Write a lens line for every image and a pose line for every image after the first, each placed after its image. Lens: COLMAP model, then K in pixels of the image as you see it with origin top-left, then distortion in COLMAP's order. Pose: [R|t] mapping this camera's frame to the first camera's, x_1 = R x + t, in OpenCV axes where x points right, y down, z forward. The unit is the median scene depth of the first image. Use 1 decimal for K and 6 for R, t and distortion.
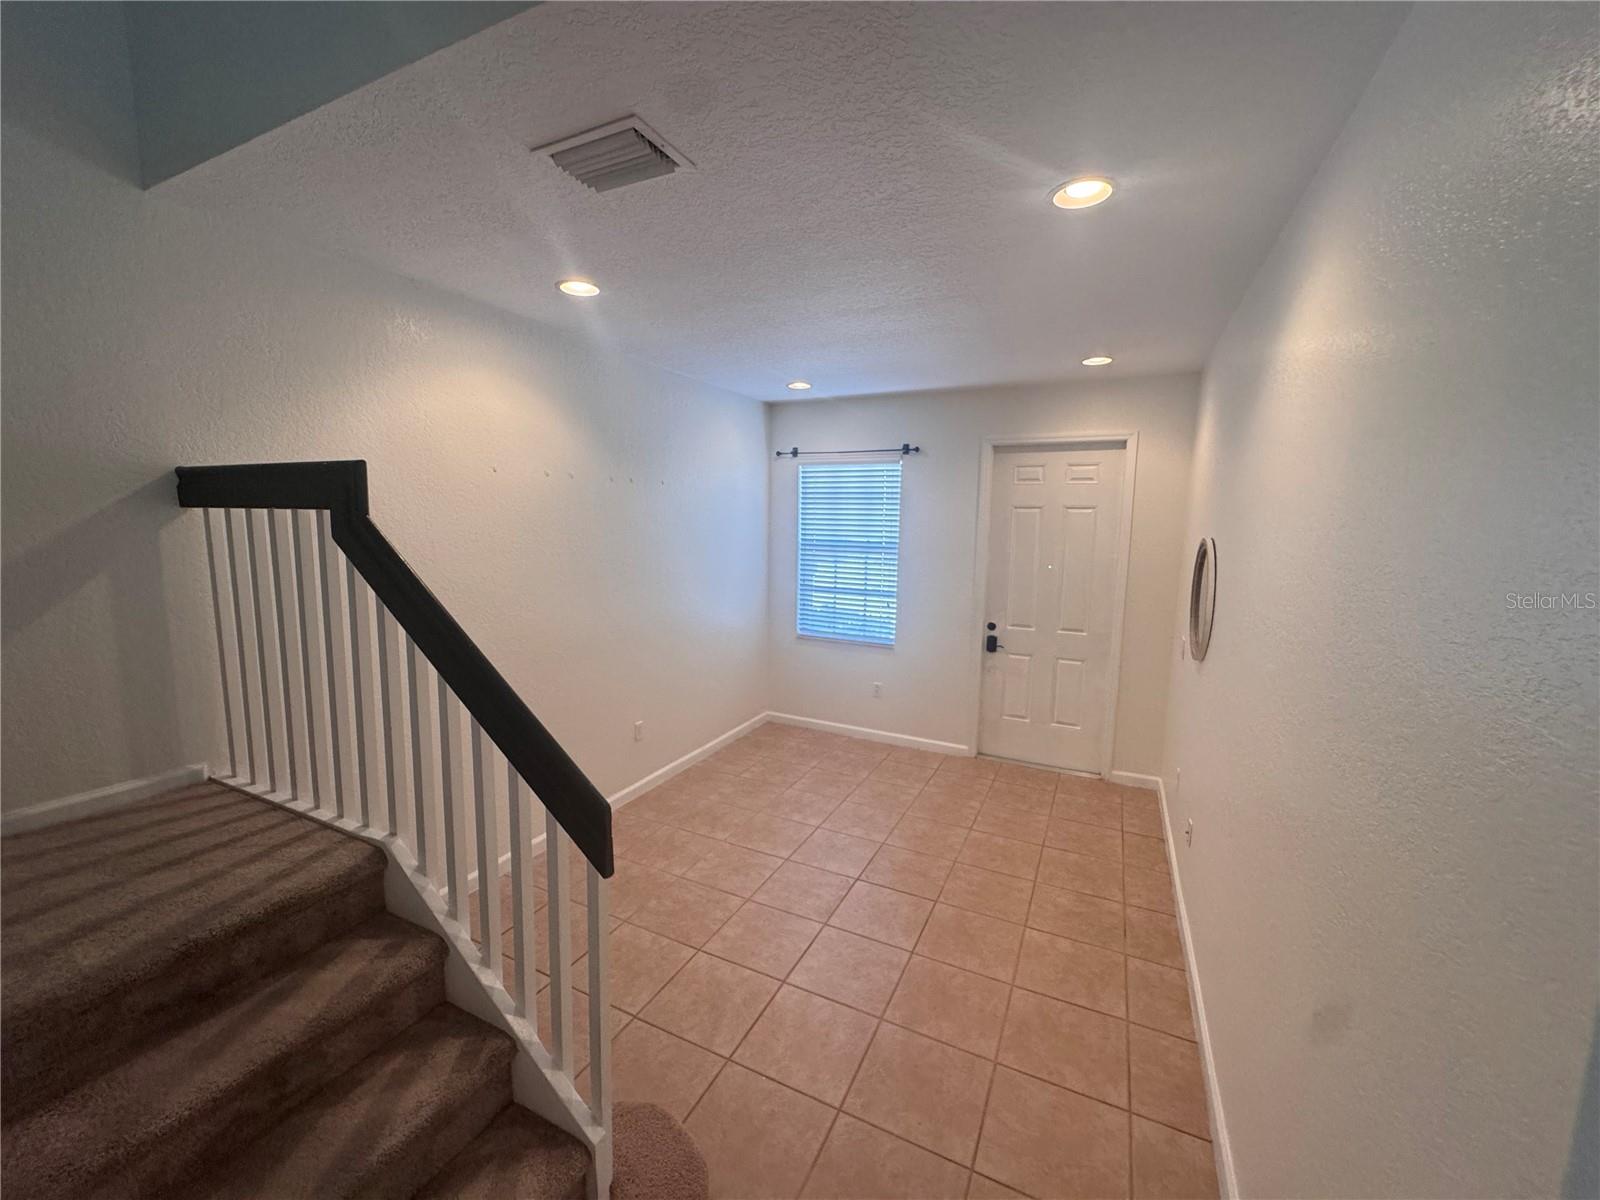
lens RADIAL K [[639.7, 0, 795.6], [0, 639.7, 597.0], [0, 0, 1]] dist [-0.002206, -0.000317]
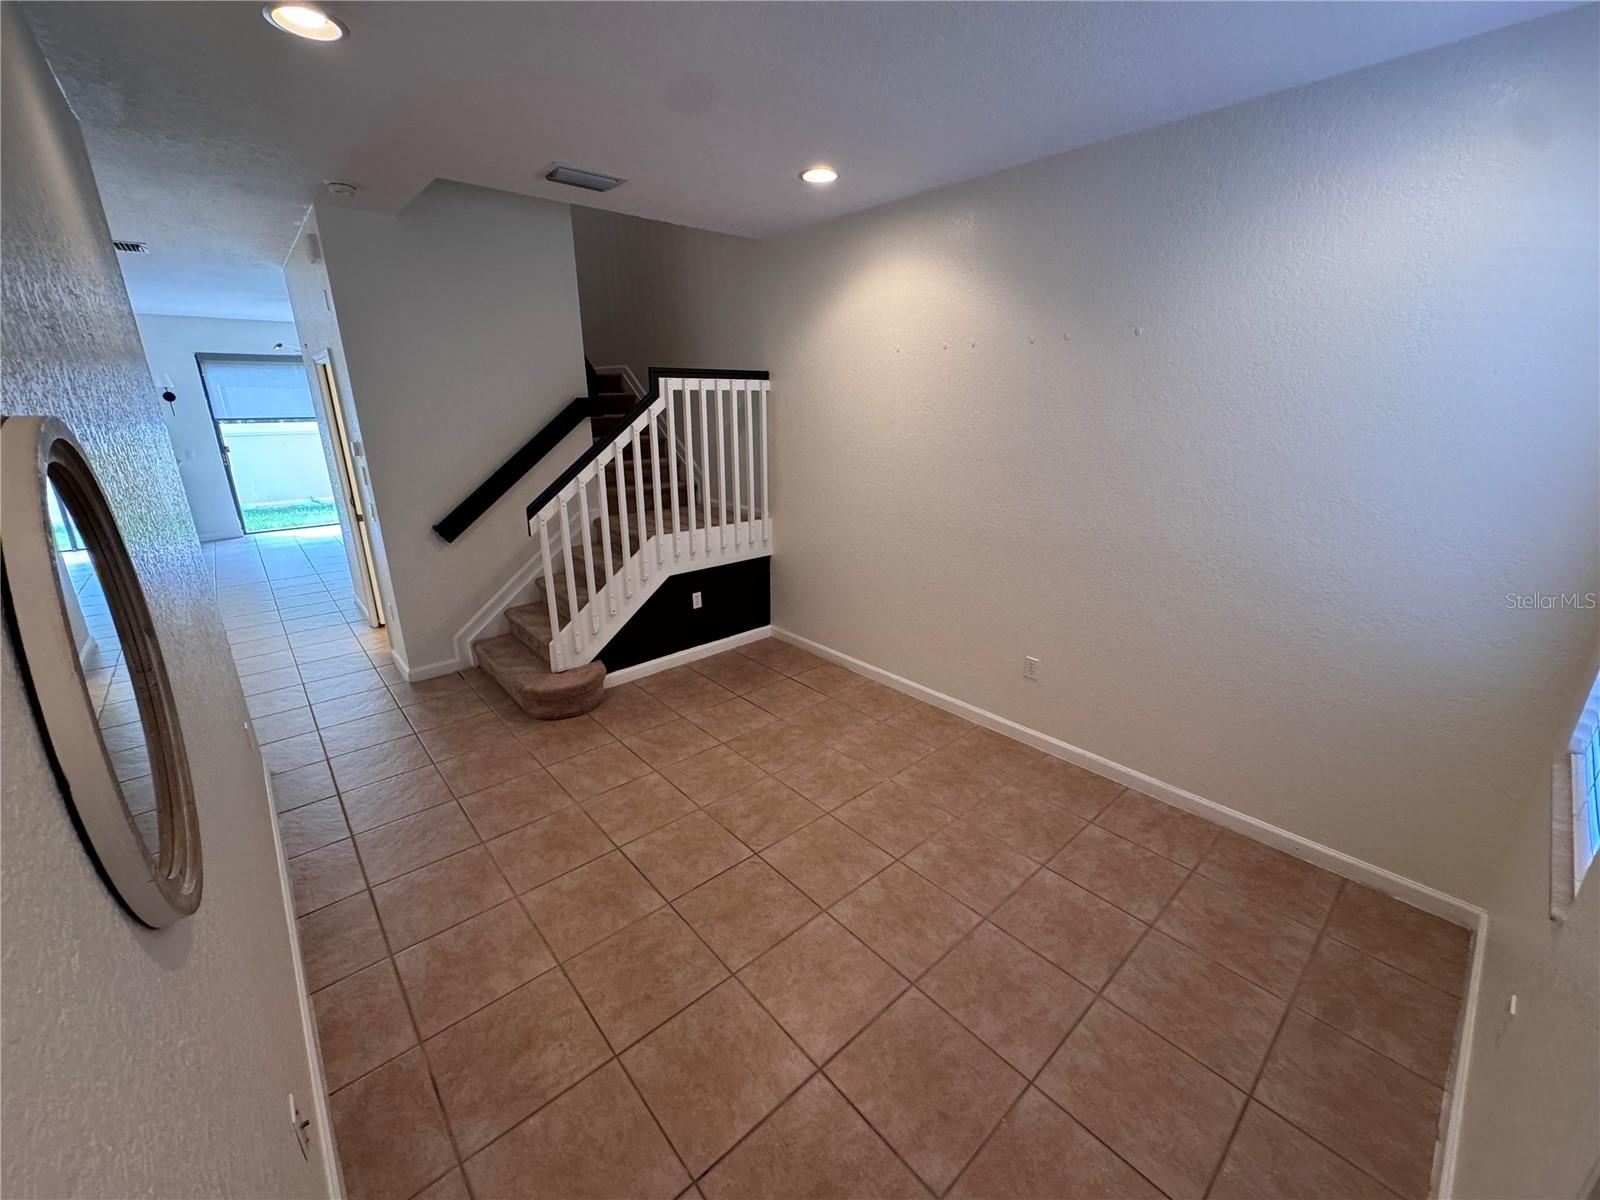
lens RADIAL K [[639.7, 0, 799.3], [0, 639.7, 599.6], [0, 0, 1]] dist [-0.002206, -0.000317]
pose [[-0.378603, 0.261063, -0.887978, 0.687547], [-0.121895, 0.936976, 0.327440, -0.121870], [0.917497, 0.232210, -0.322920, 1.205784]]
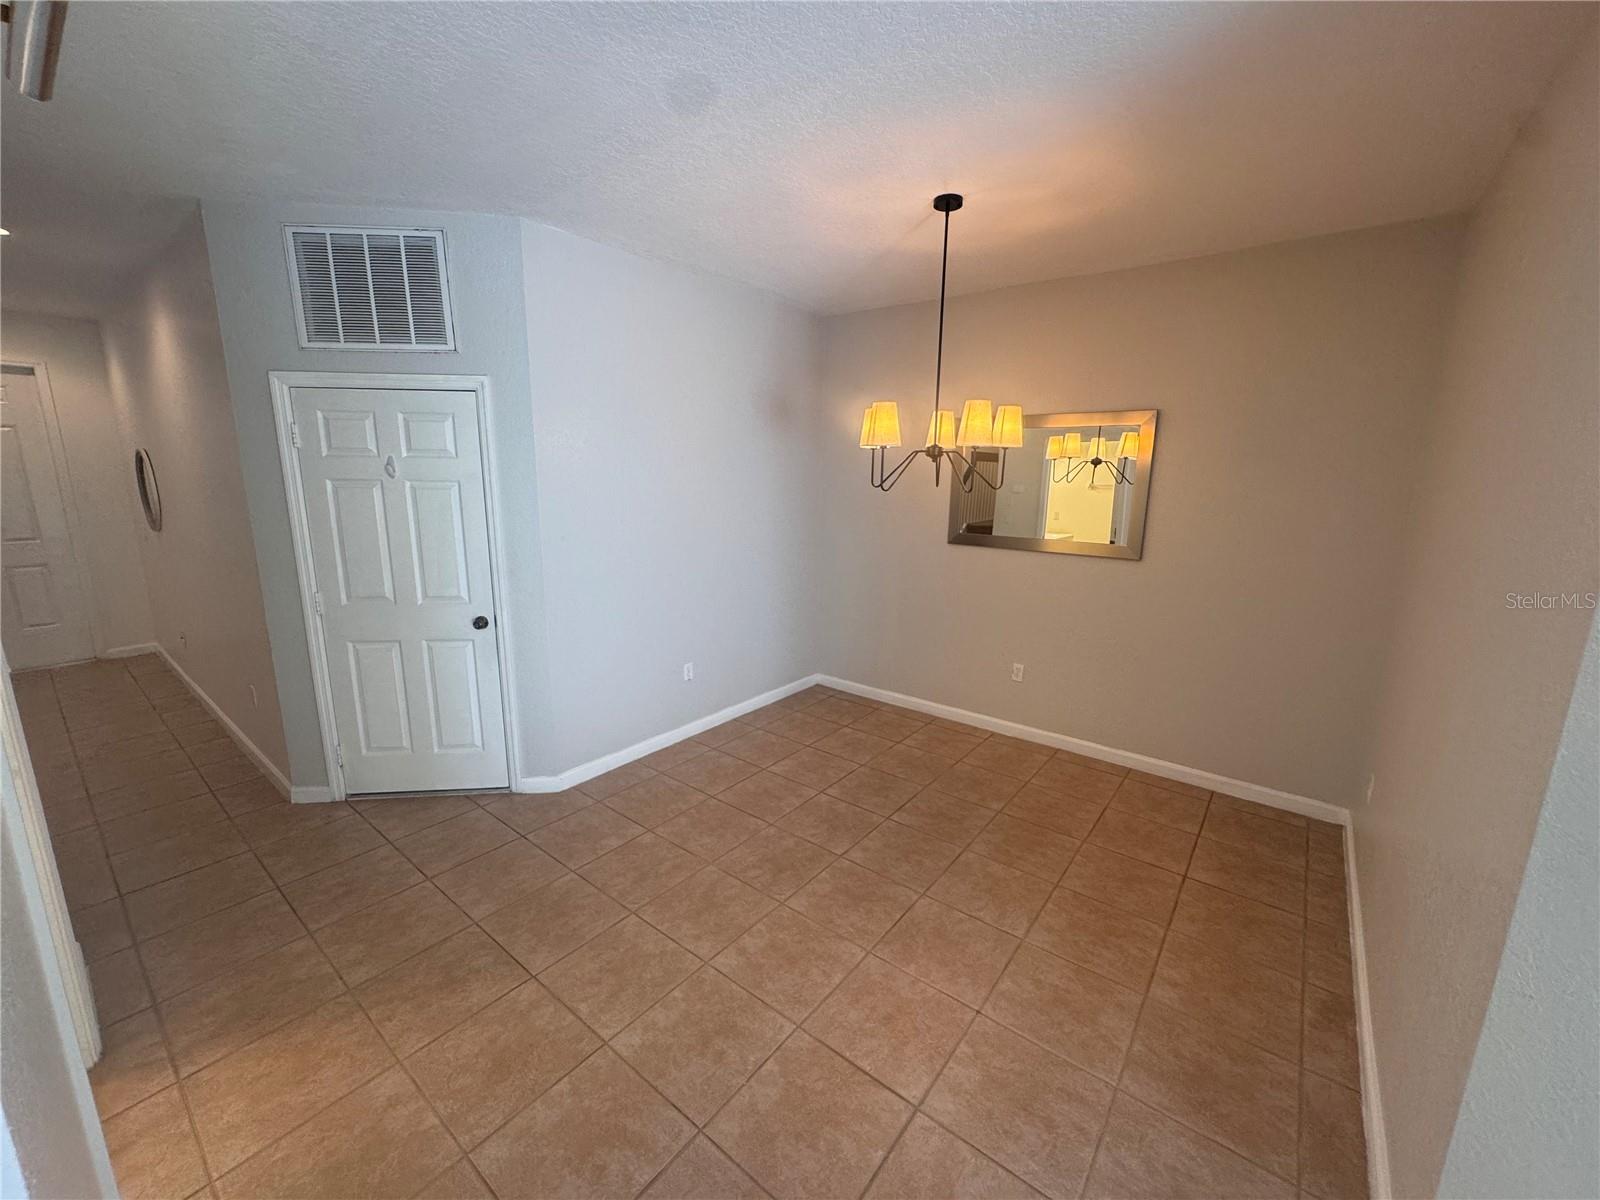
lens RADIAL K [[639.7, 0, 796.9], [0, 639.7, 601.0], [0, 0, 1]] dist [-0.002206, -0.000317]
pose [[0.210732, -0.210594, 0.954590, -0.494185], [0.111252, 0.975341, 0.190612, 0.131261], [-0.971193, 0.066032, 0.228965, -0.753548]]
